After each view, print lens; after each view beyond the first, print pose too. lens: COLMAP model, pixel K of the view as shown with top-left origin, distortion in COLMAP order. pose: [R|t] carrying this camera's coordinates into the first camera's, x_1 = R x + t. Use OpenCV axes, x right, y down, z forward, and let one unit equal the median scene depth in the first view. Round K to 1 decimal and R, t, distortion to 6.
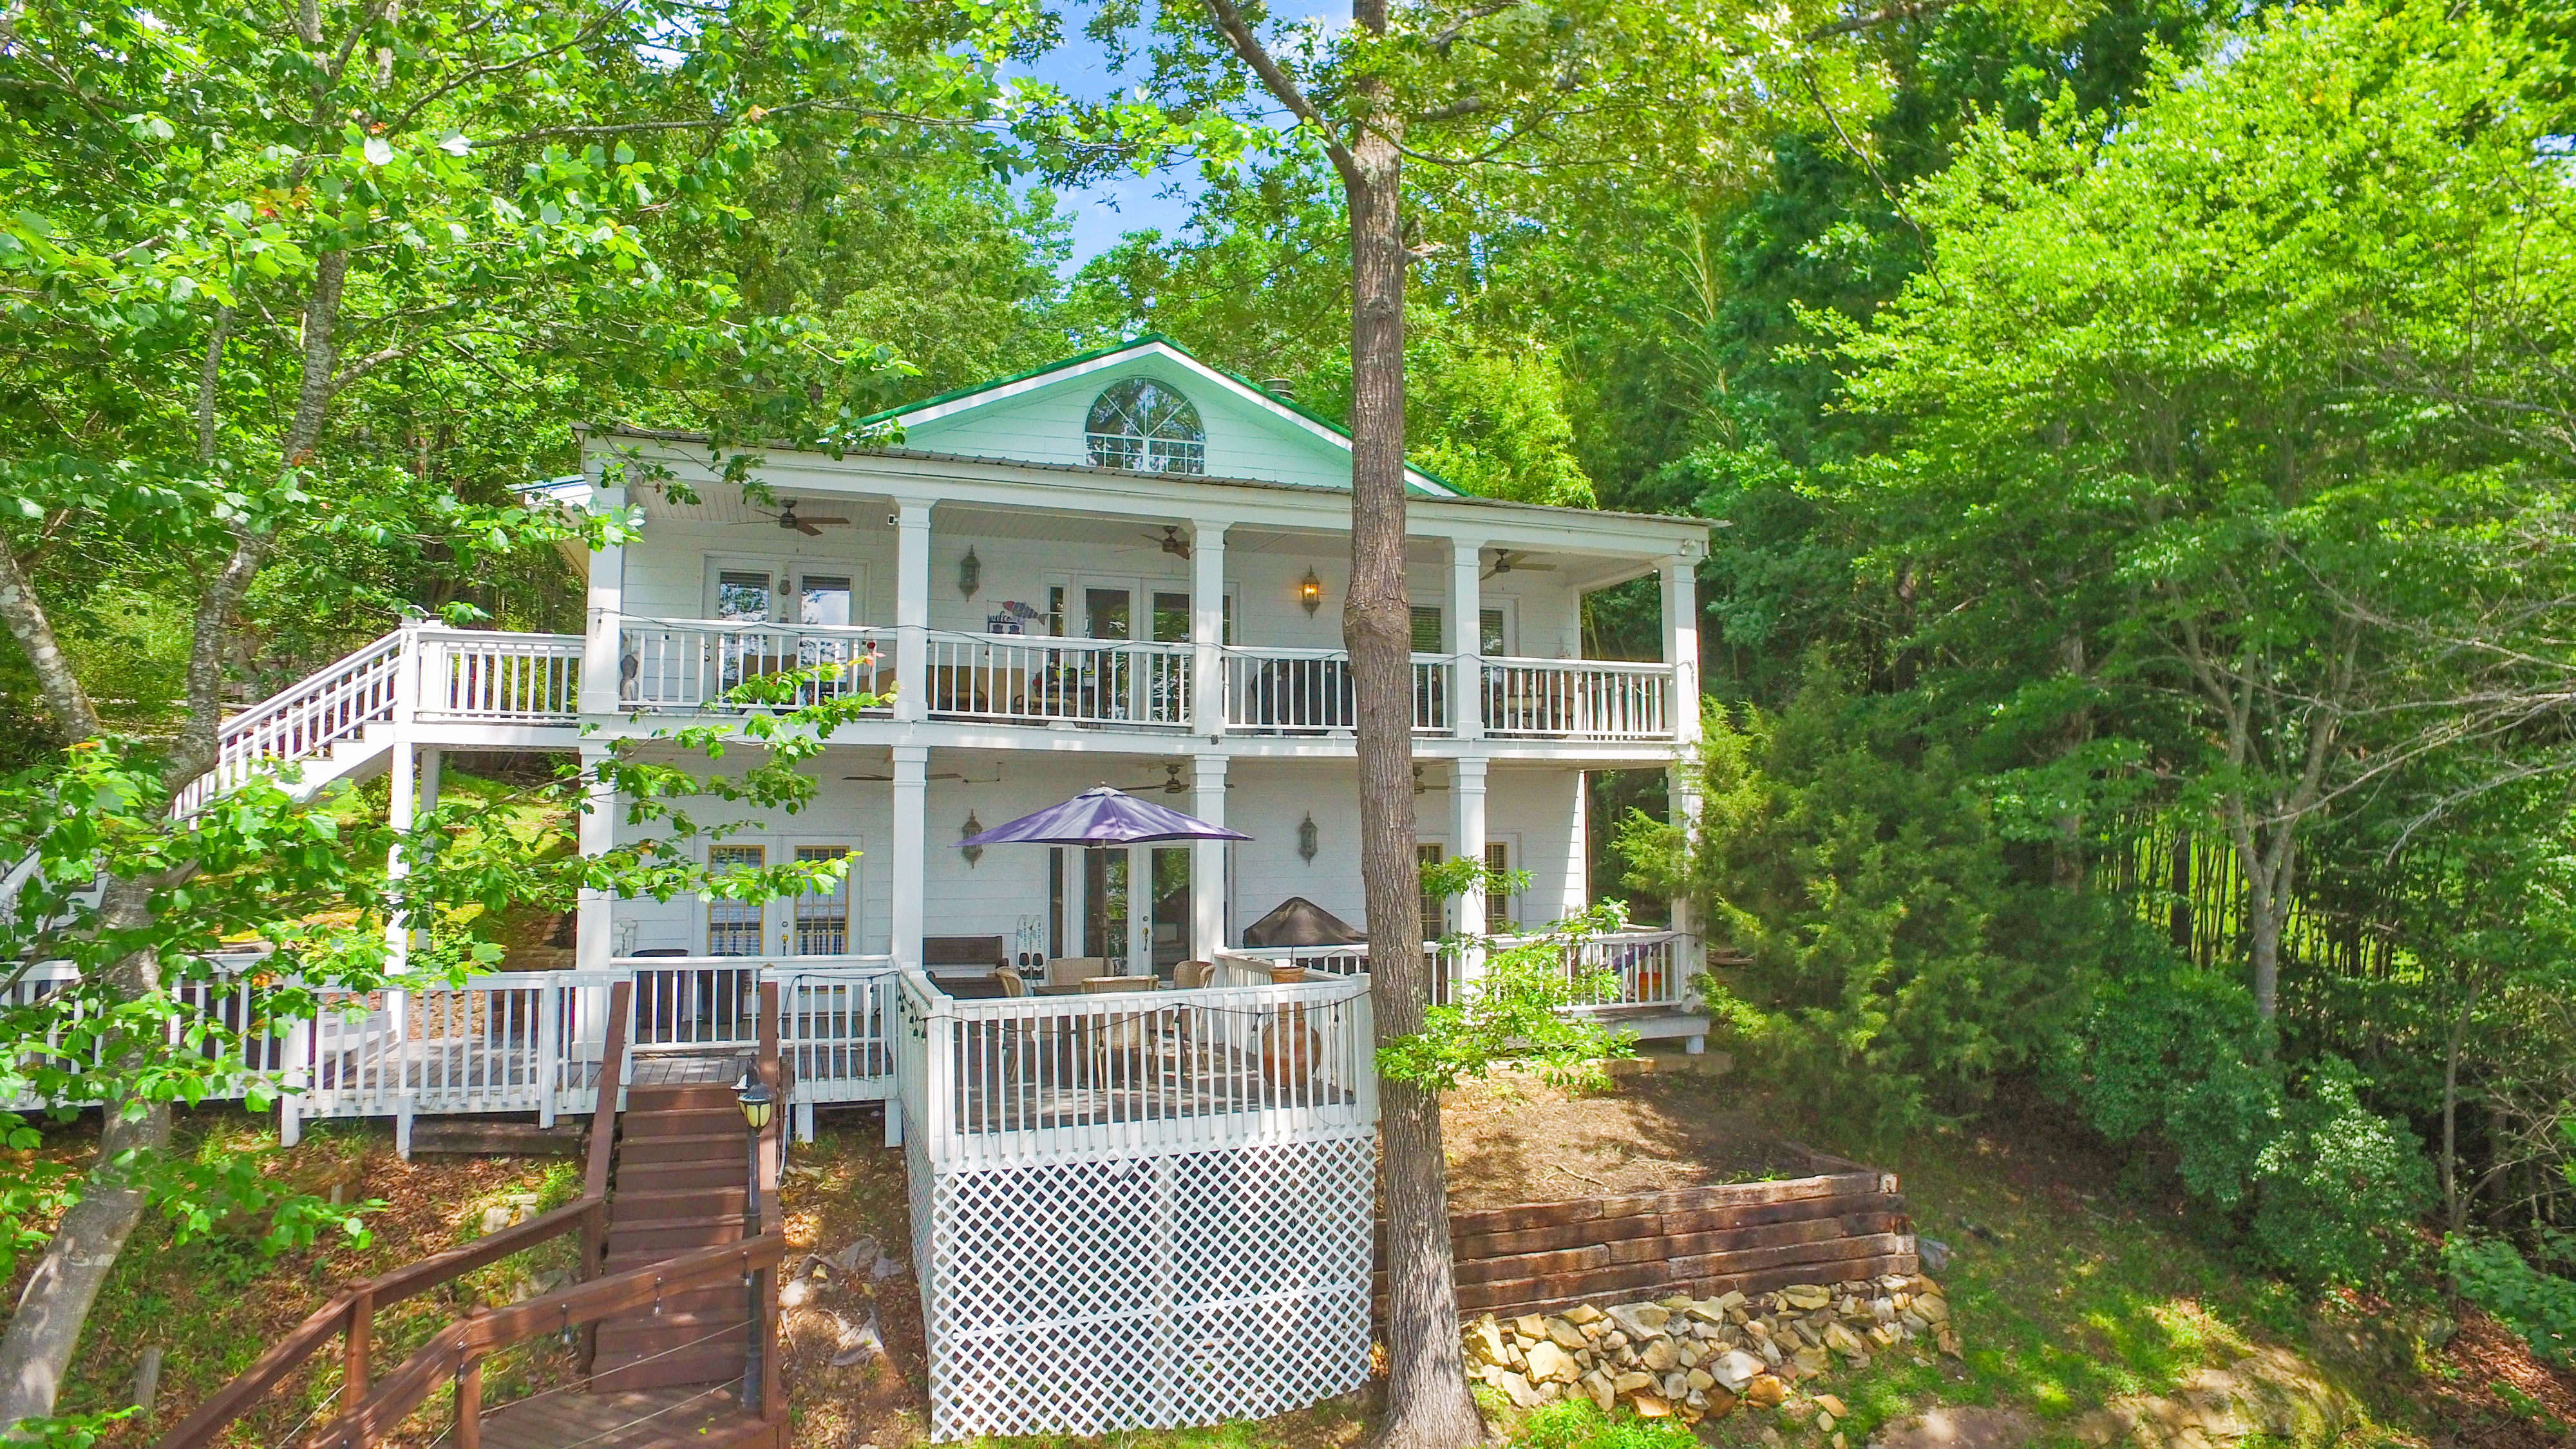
lens RADIAL K [[1477.2, 0, 1265.0], [0, 1477.2, 713.1], [0, 0, 1]] dist [-0.076046, 0.013106]
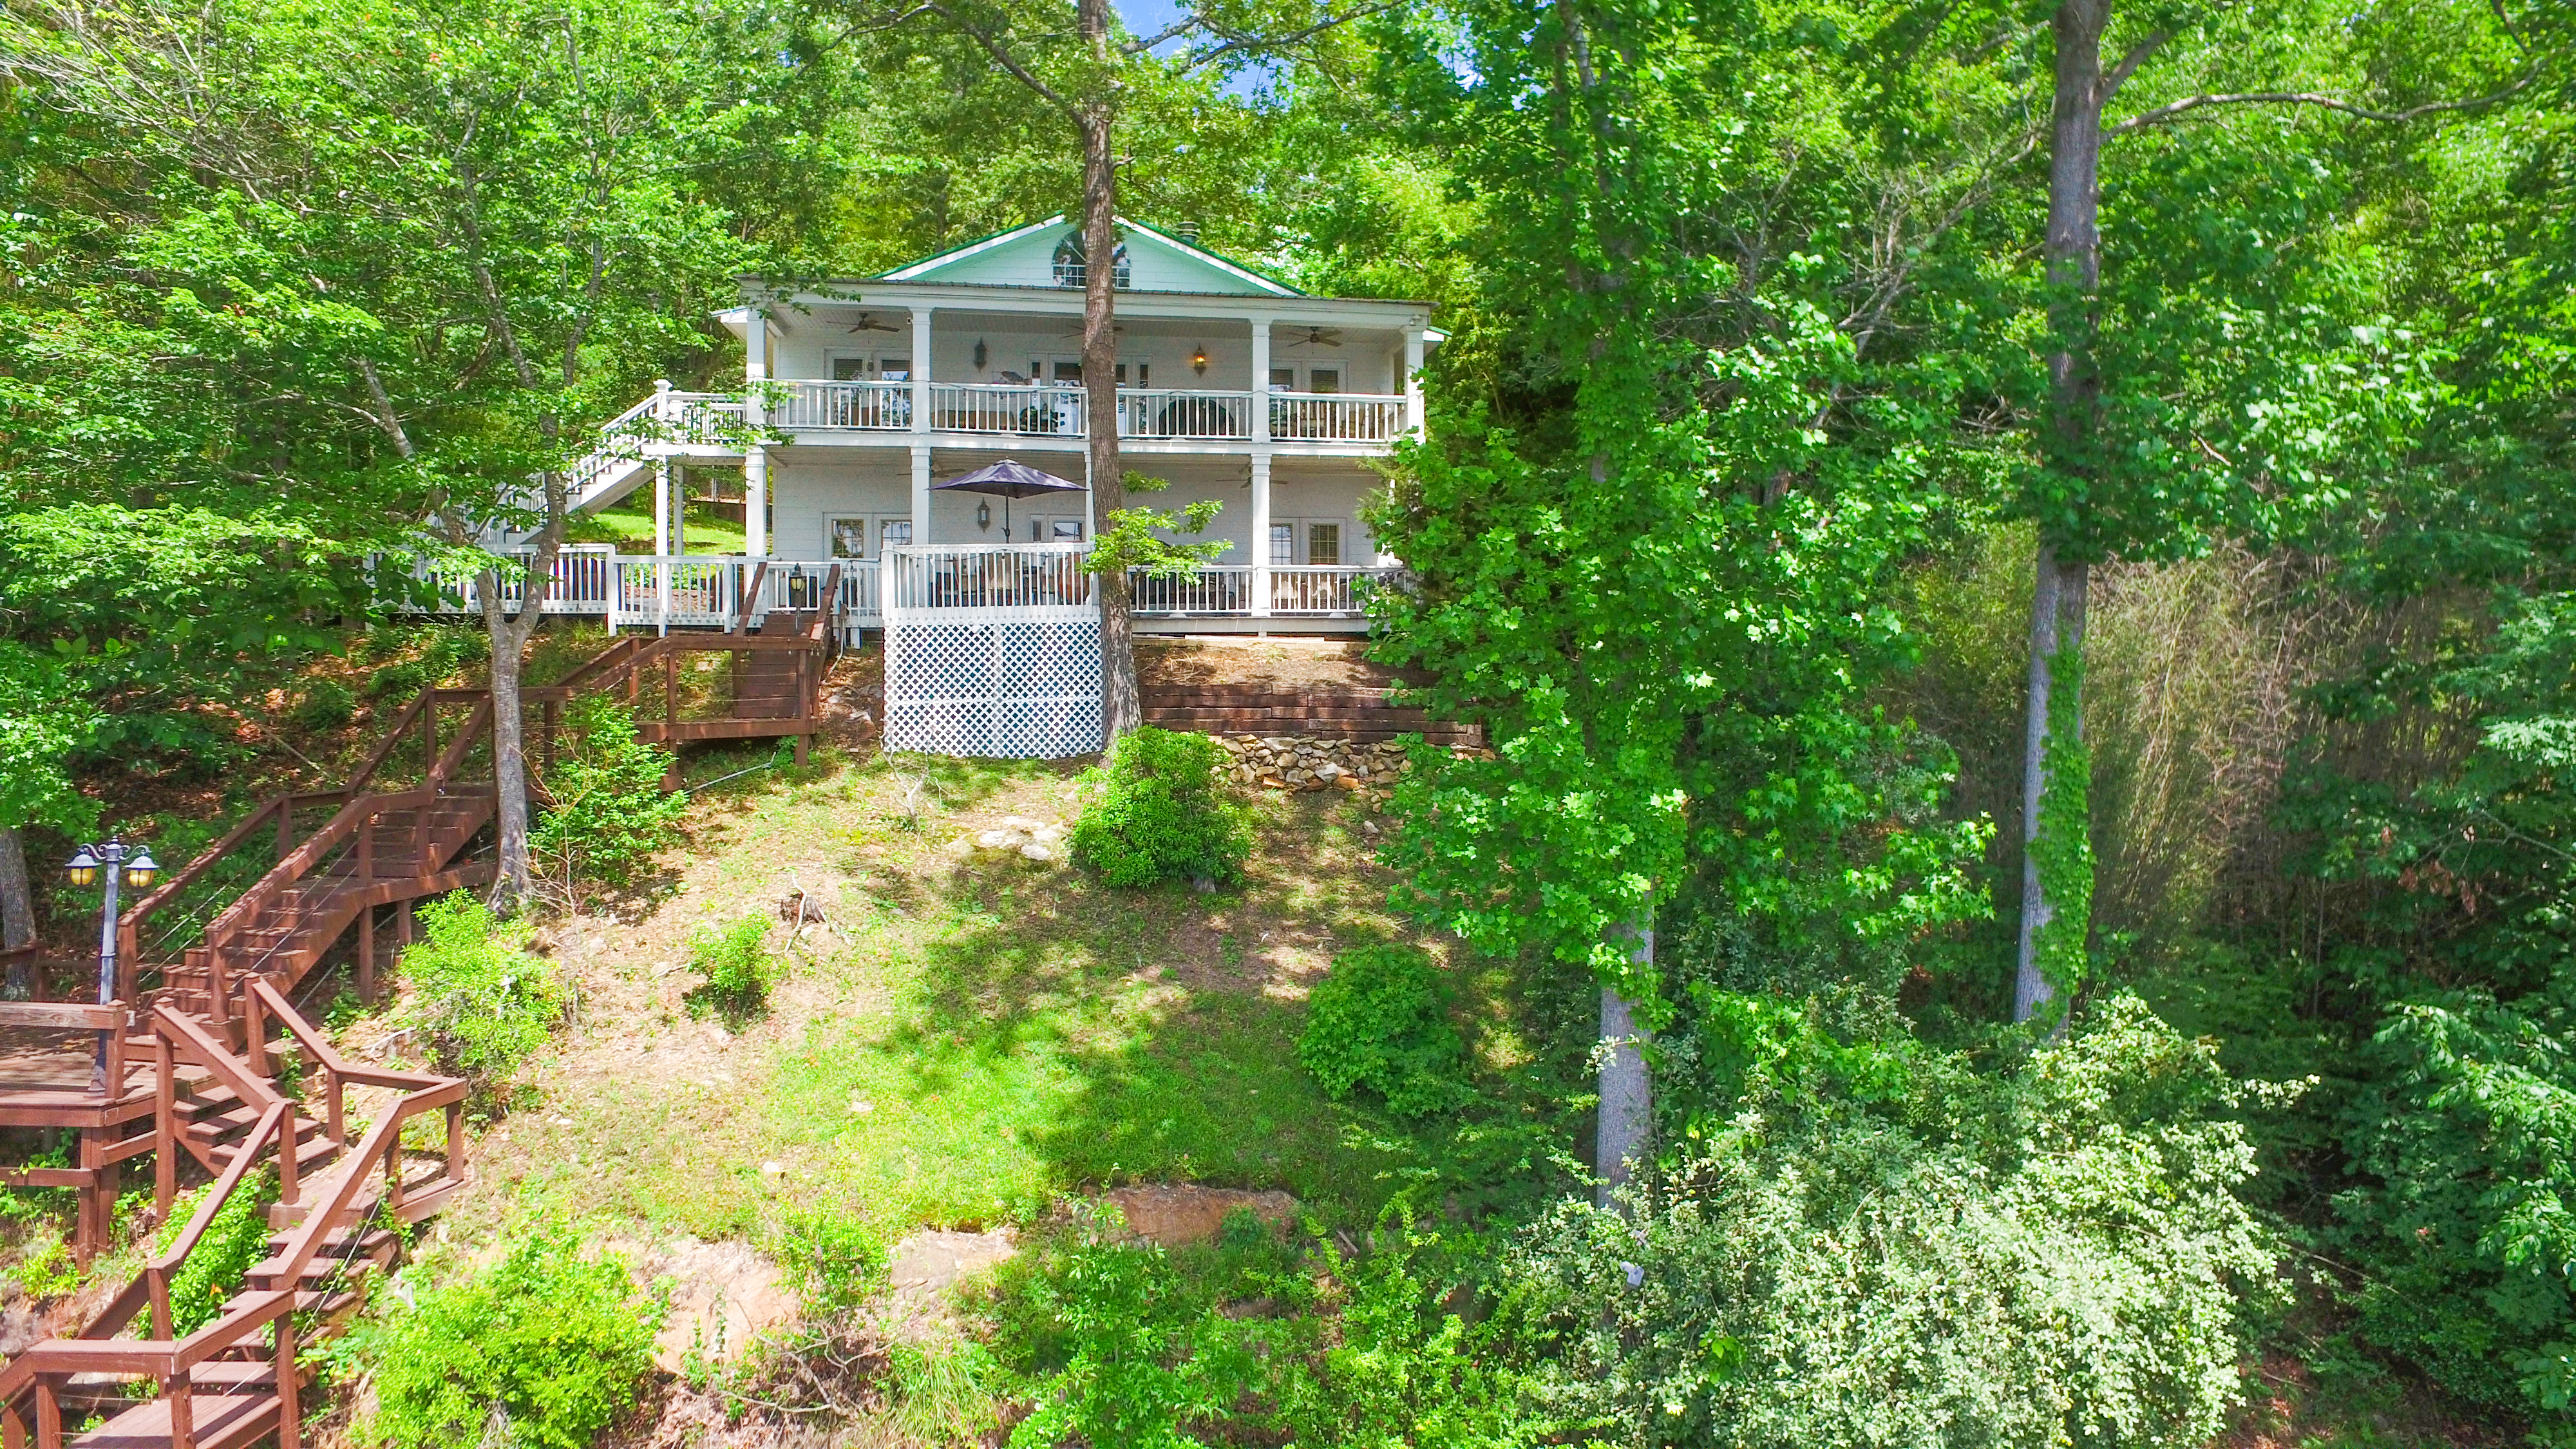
lens RADIAL K [[1477.2, 0, 1299.6], [0, 1477.2, 721.4], [0, 0, 1]] dist [-0.076046, 0.013106]
pose [[0.984785, 0.011096, -0.173421, 0.516160], [0.009758, 0.992854, 0.118936, 0.142106], [0.173501, -0.118819, 0.977640, -0.699253]]
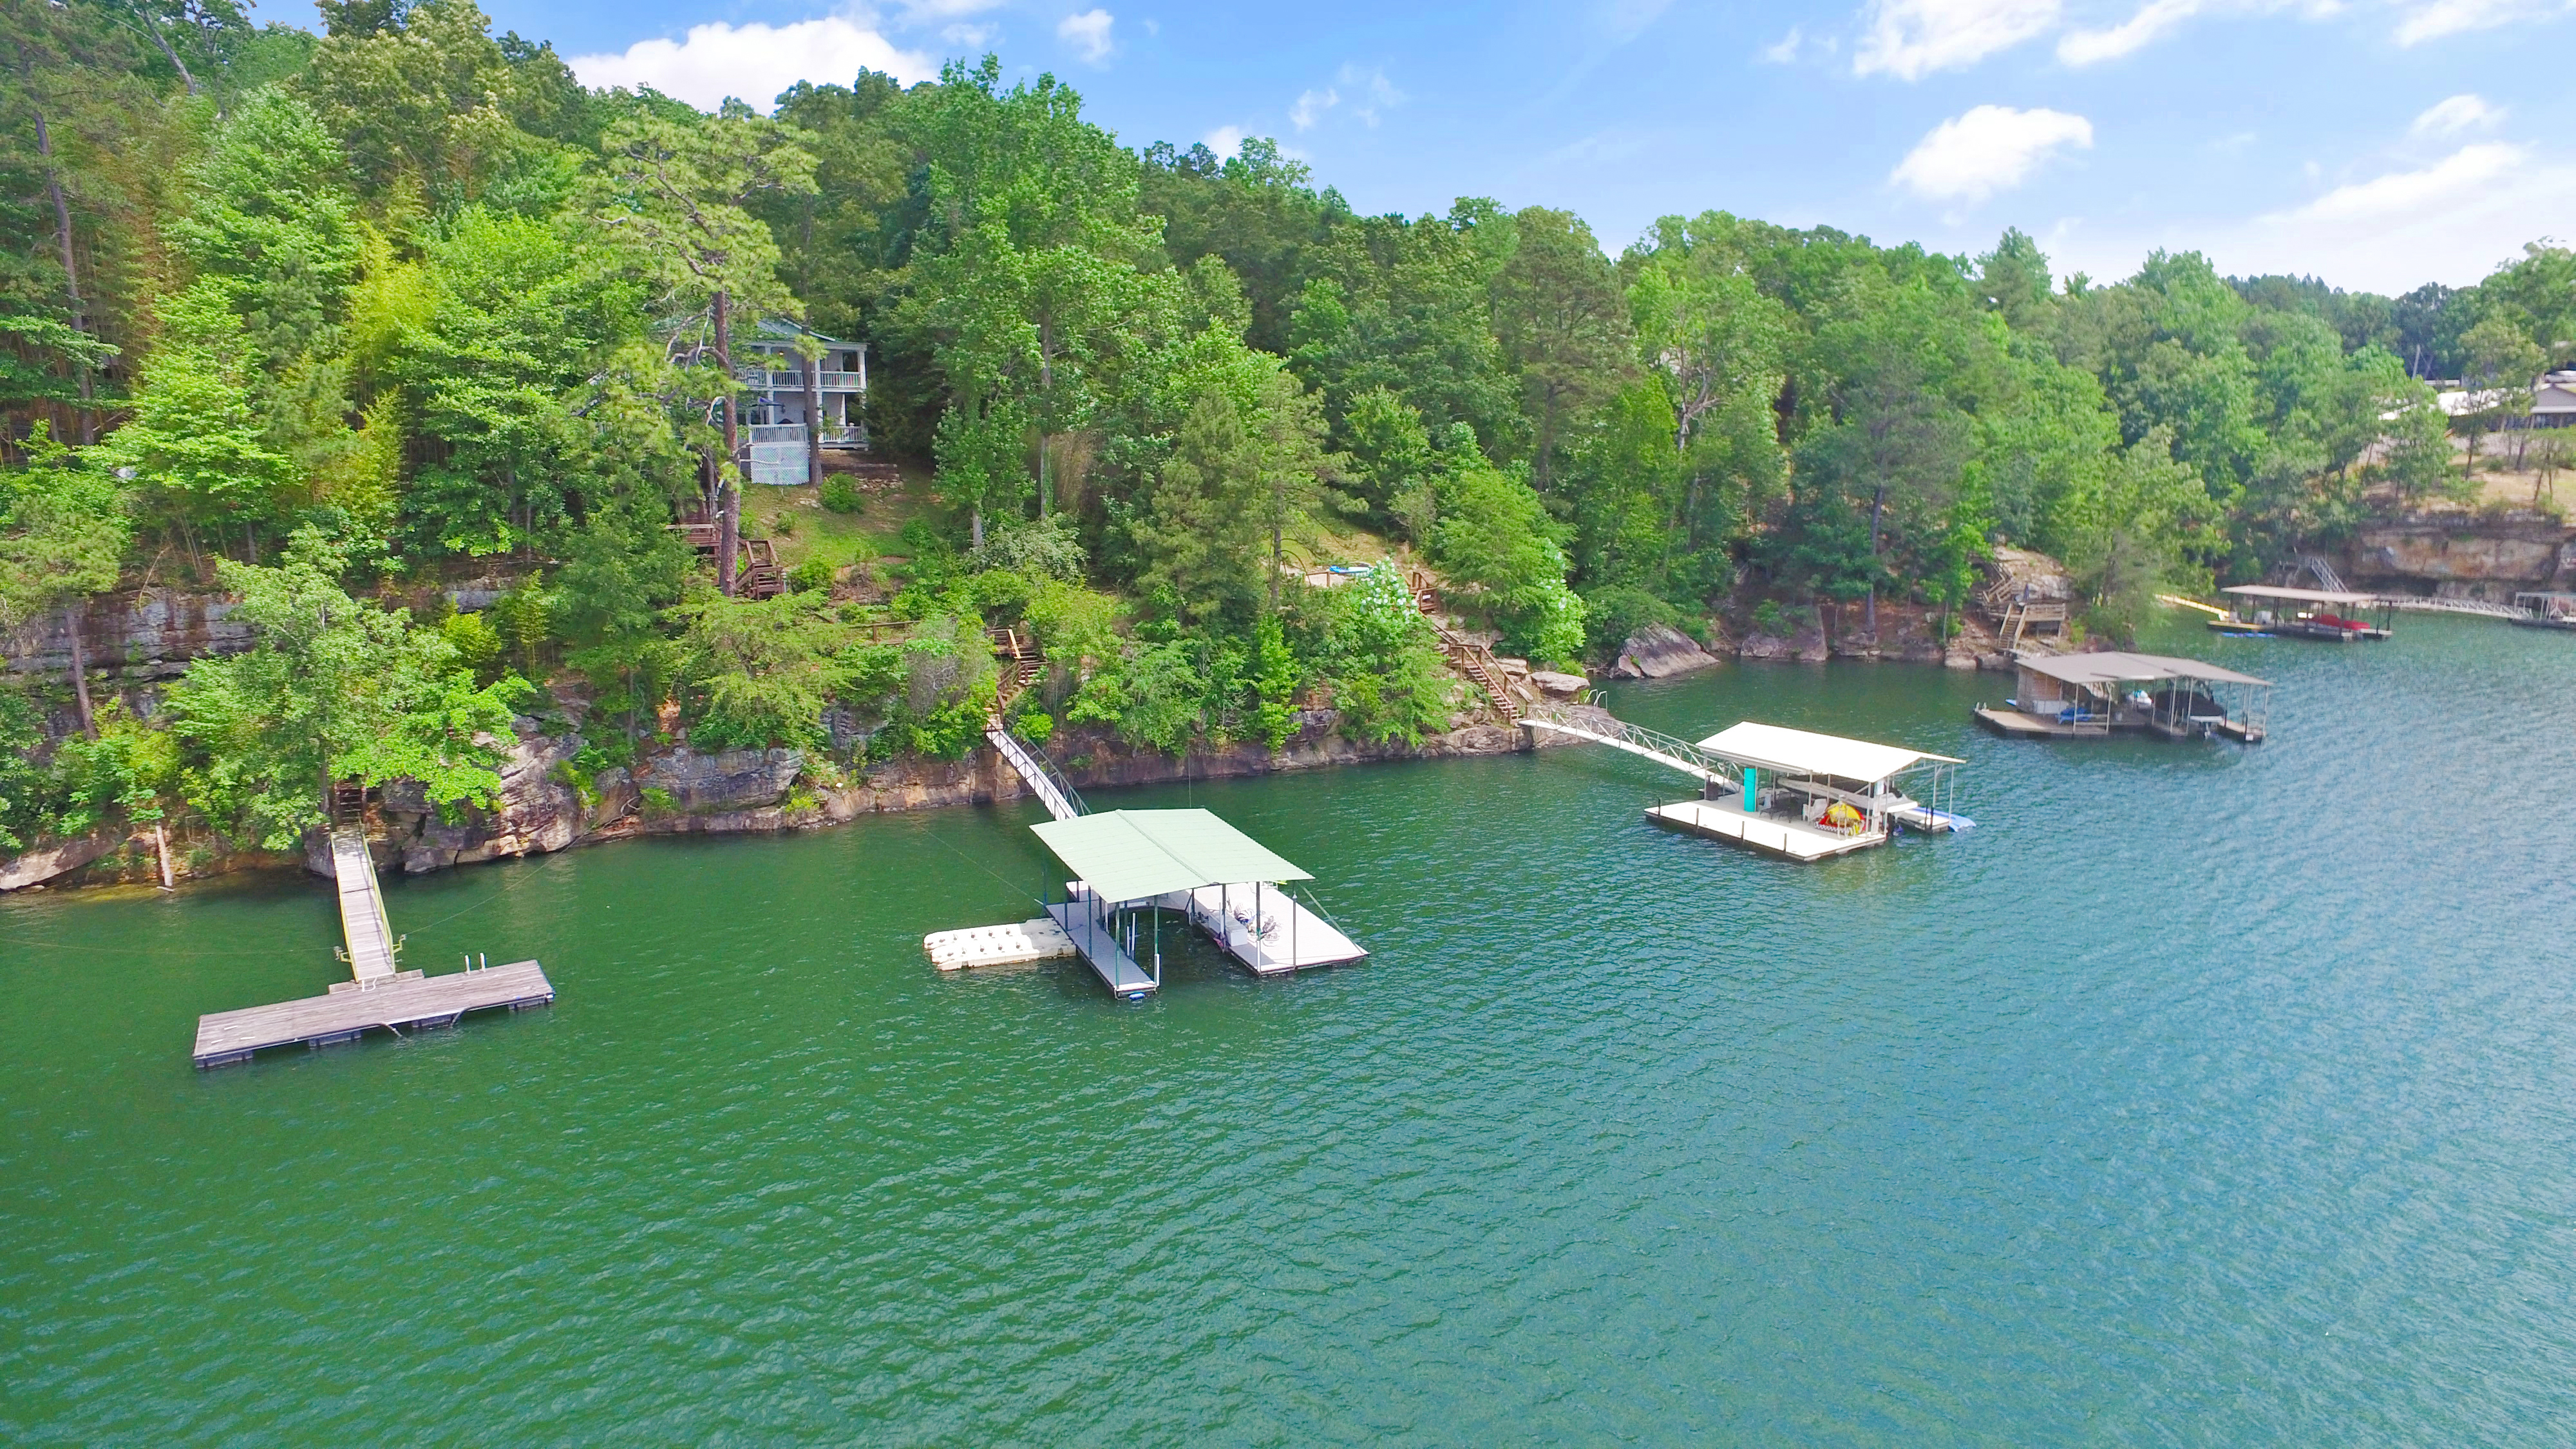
lens RADIAL K [[1477.2, 0, 1288.0], [0, 1477.2, 728.8], [0, 0, 1]] dist [-0.076046, 0.013106]
pose [[0.903079, -0.087391, 0.420489, -0.708193], [-0.026193, 0.966048, 0.257032, -0.208170], [-0.428675, -0.243134, 0.870129, -4.997275]]
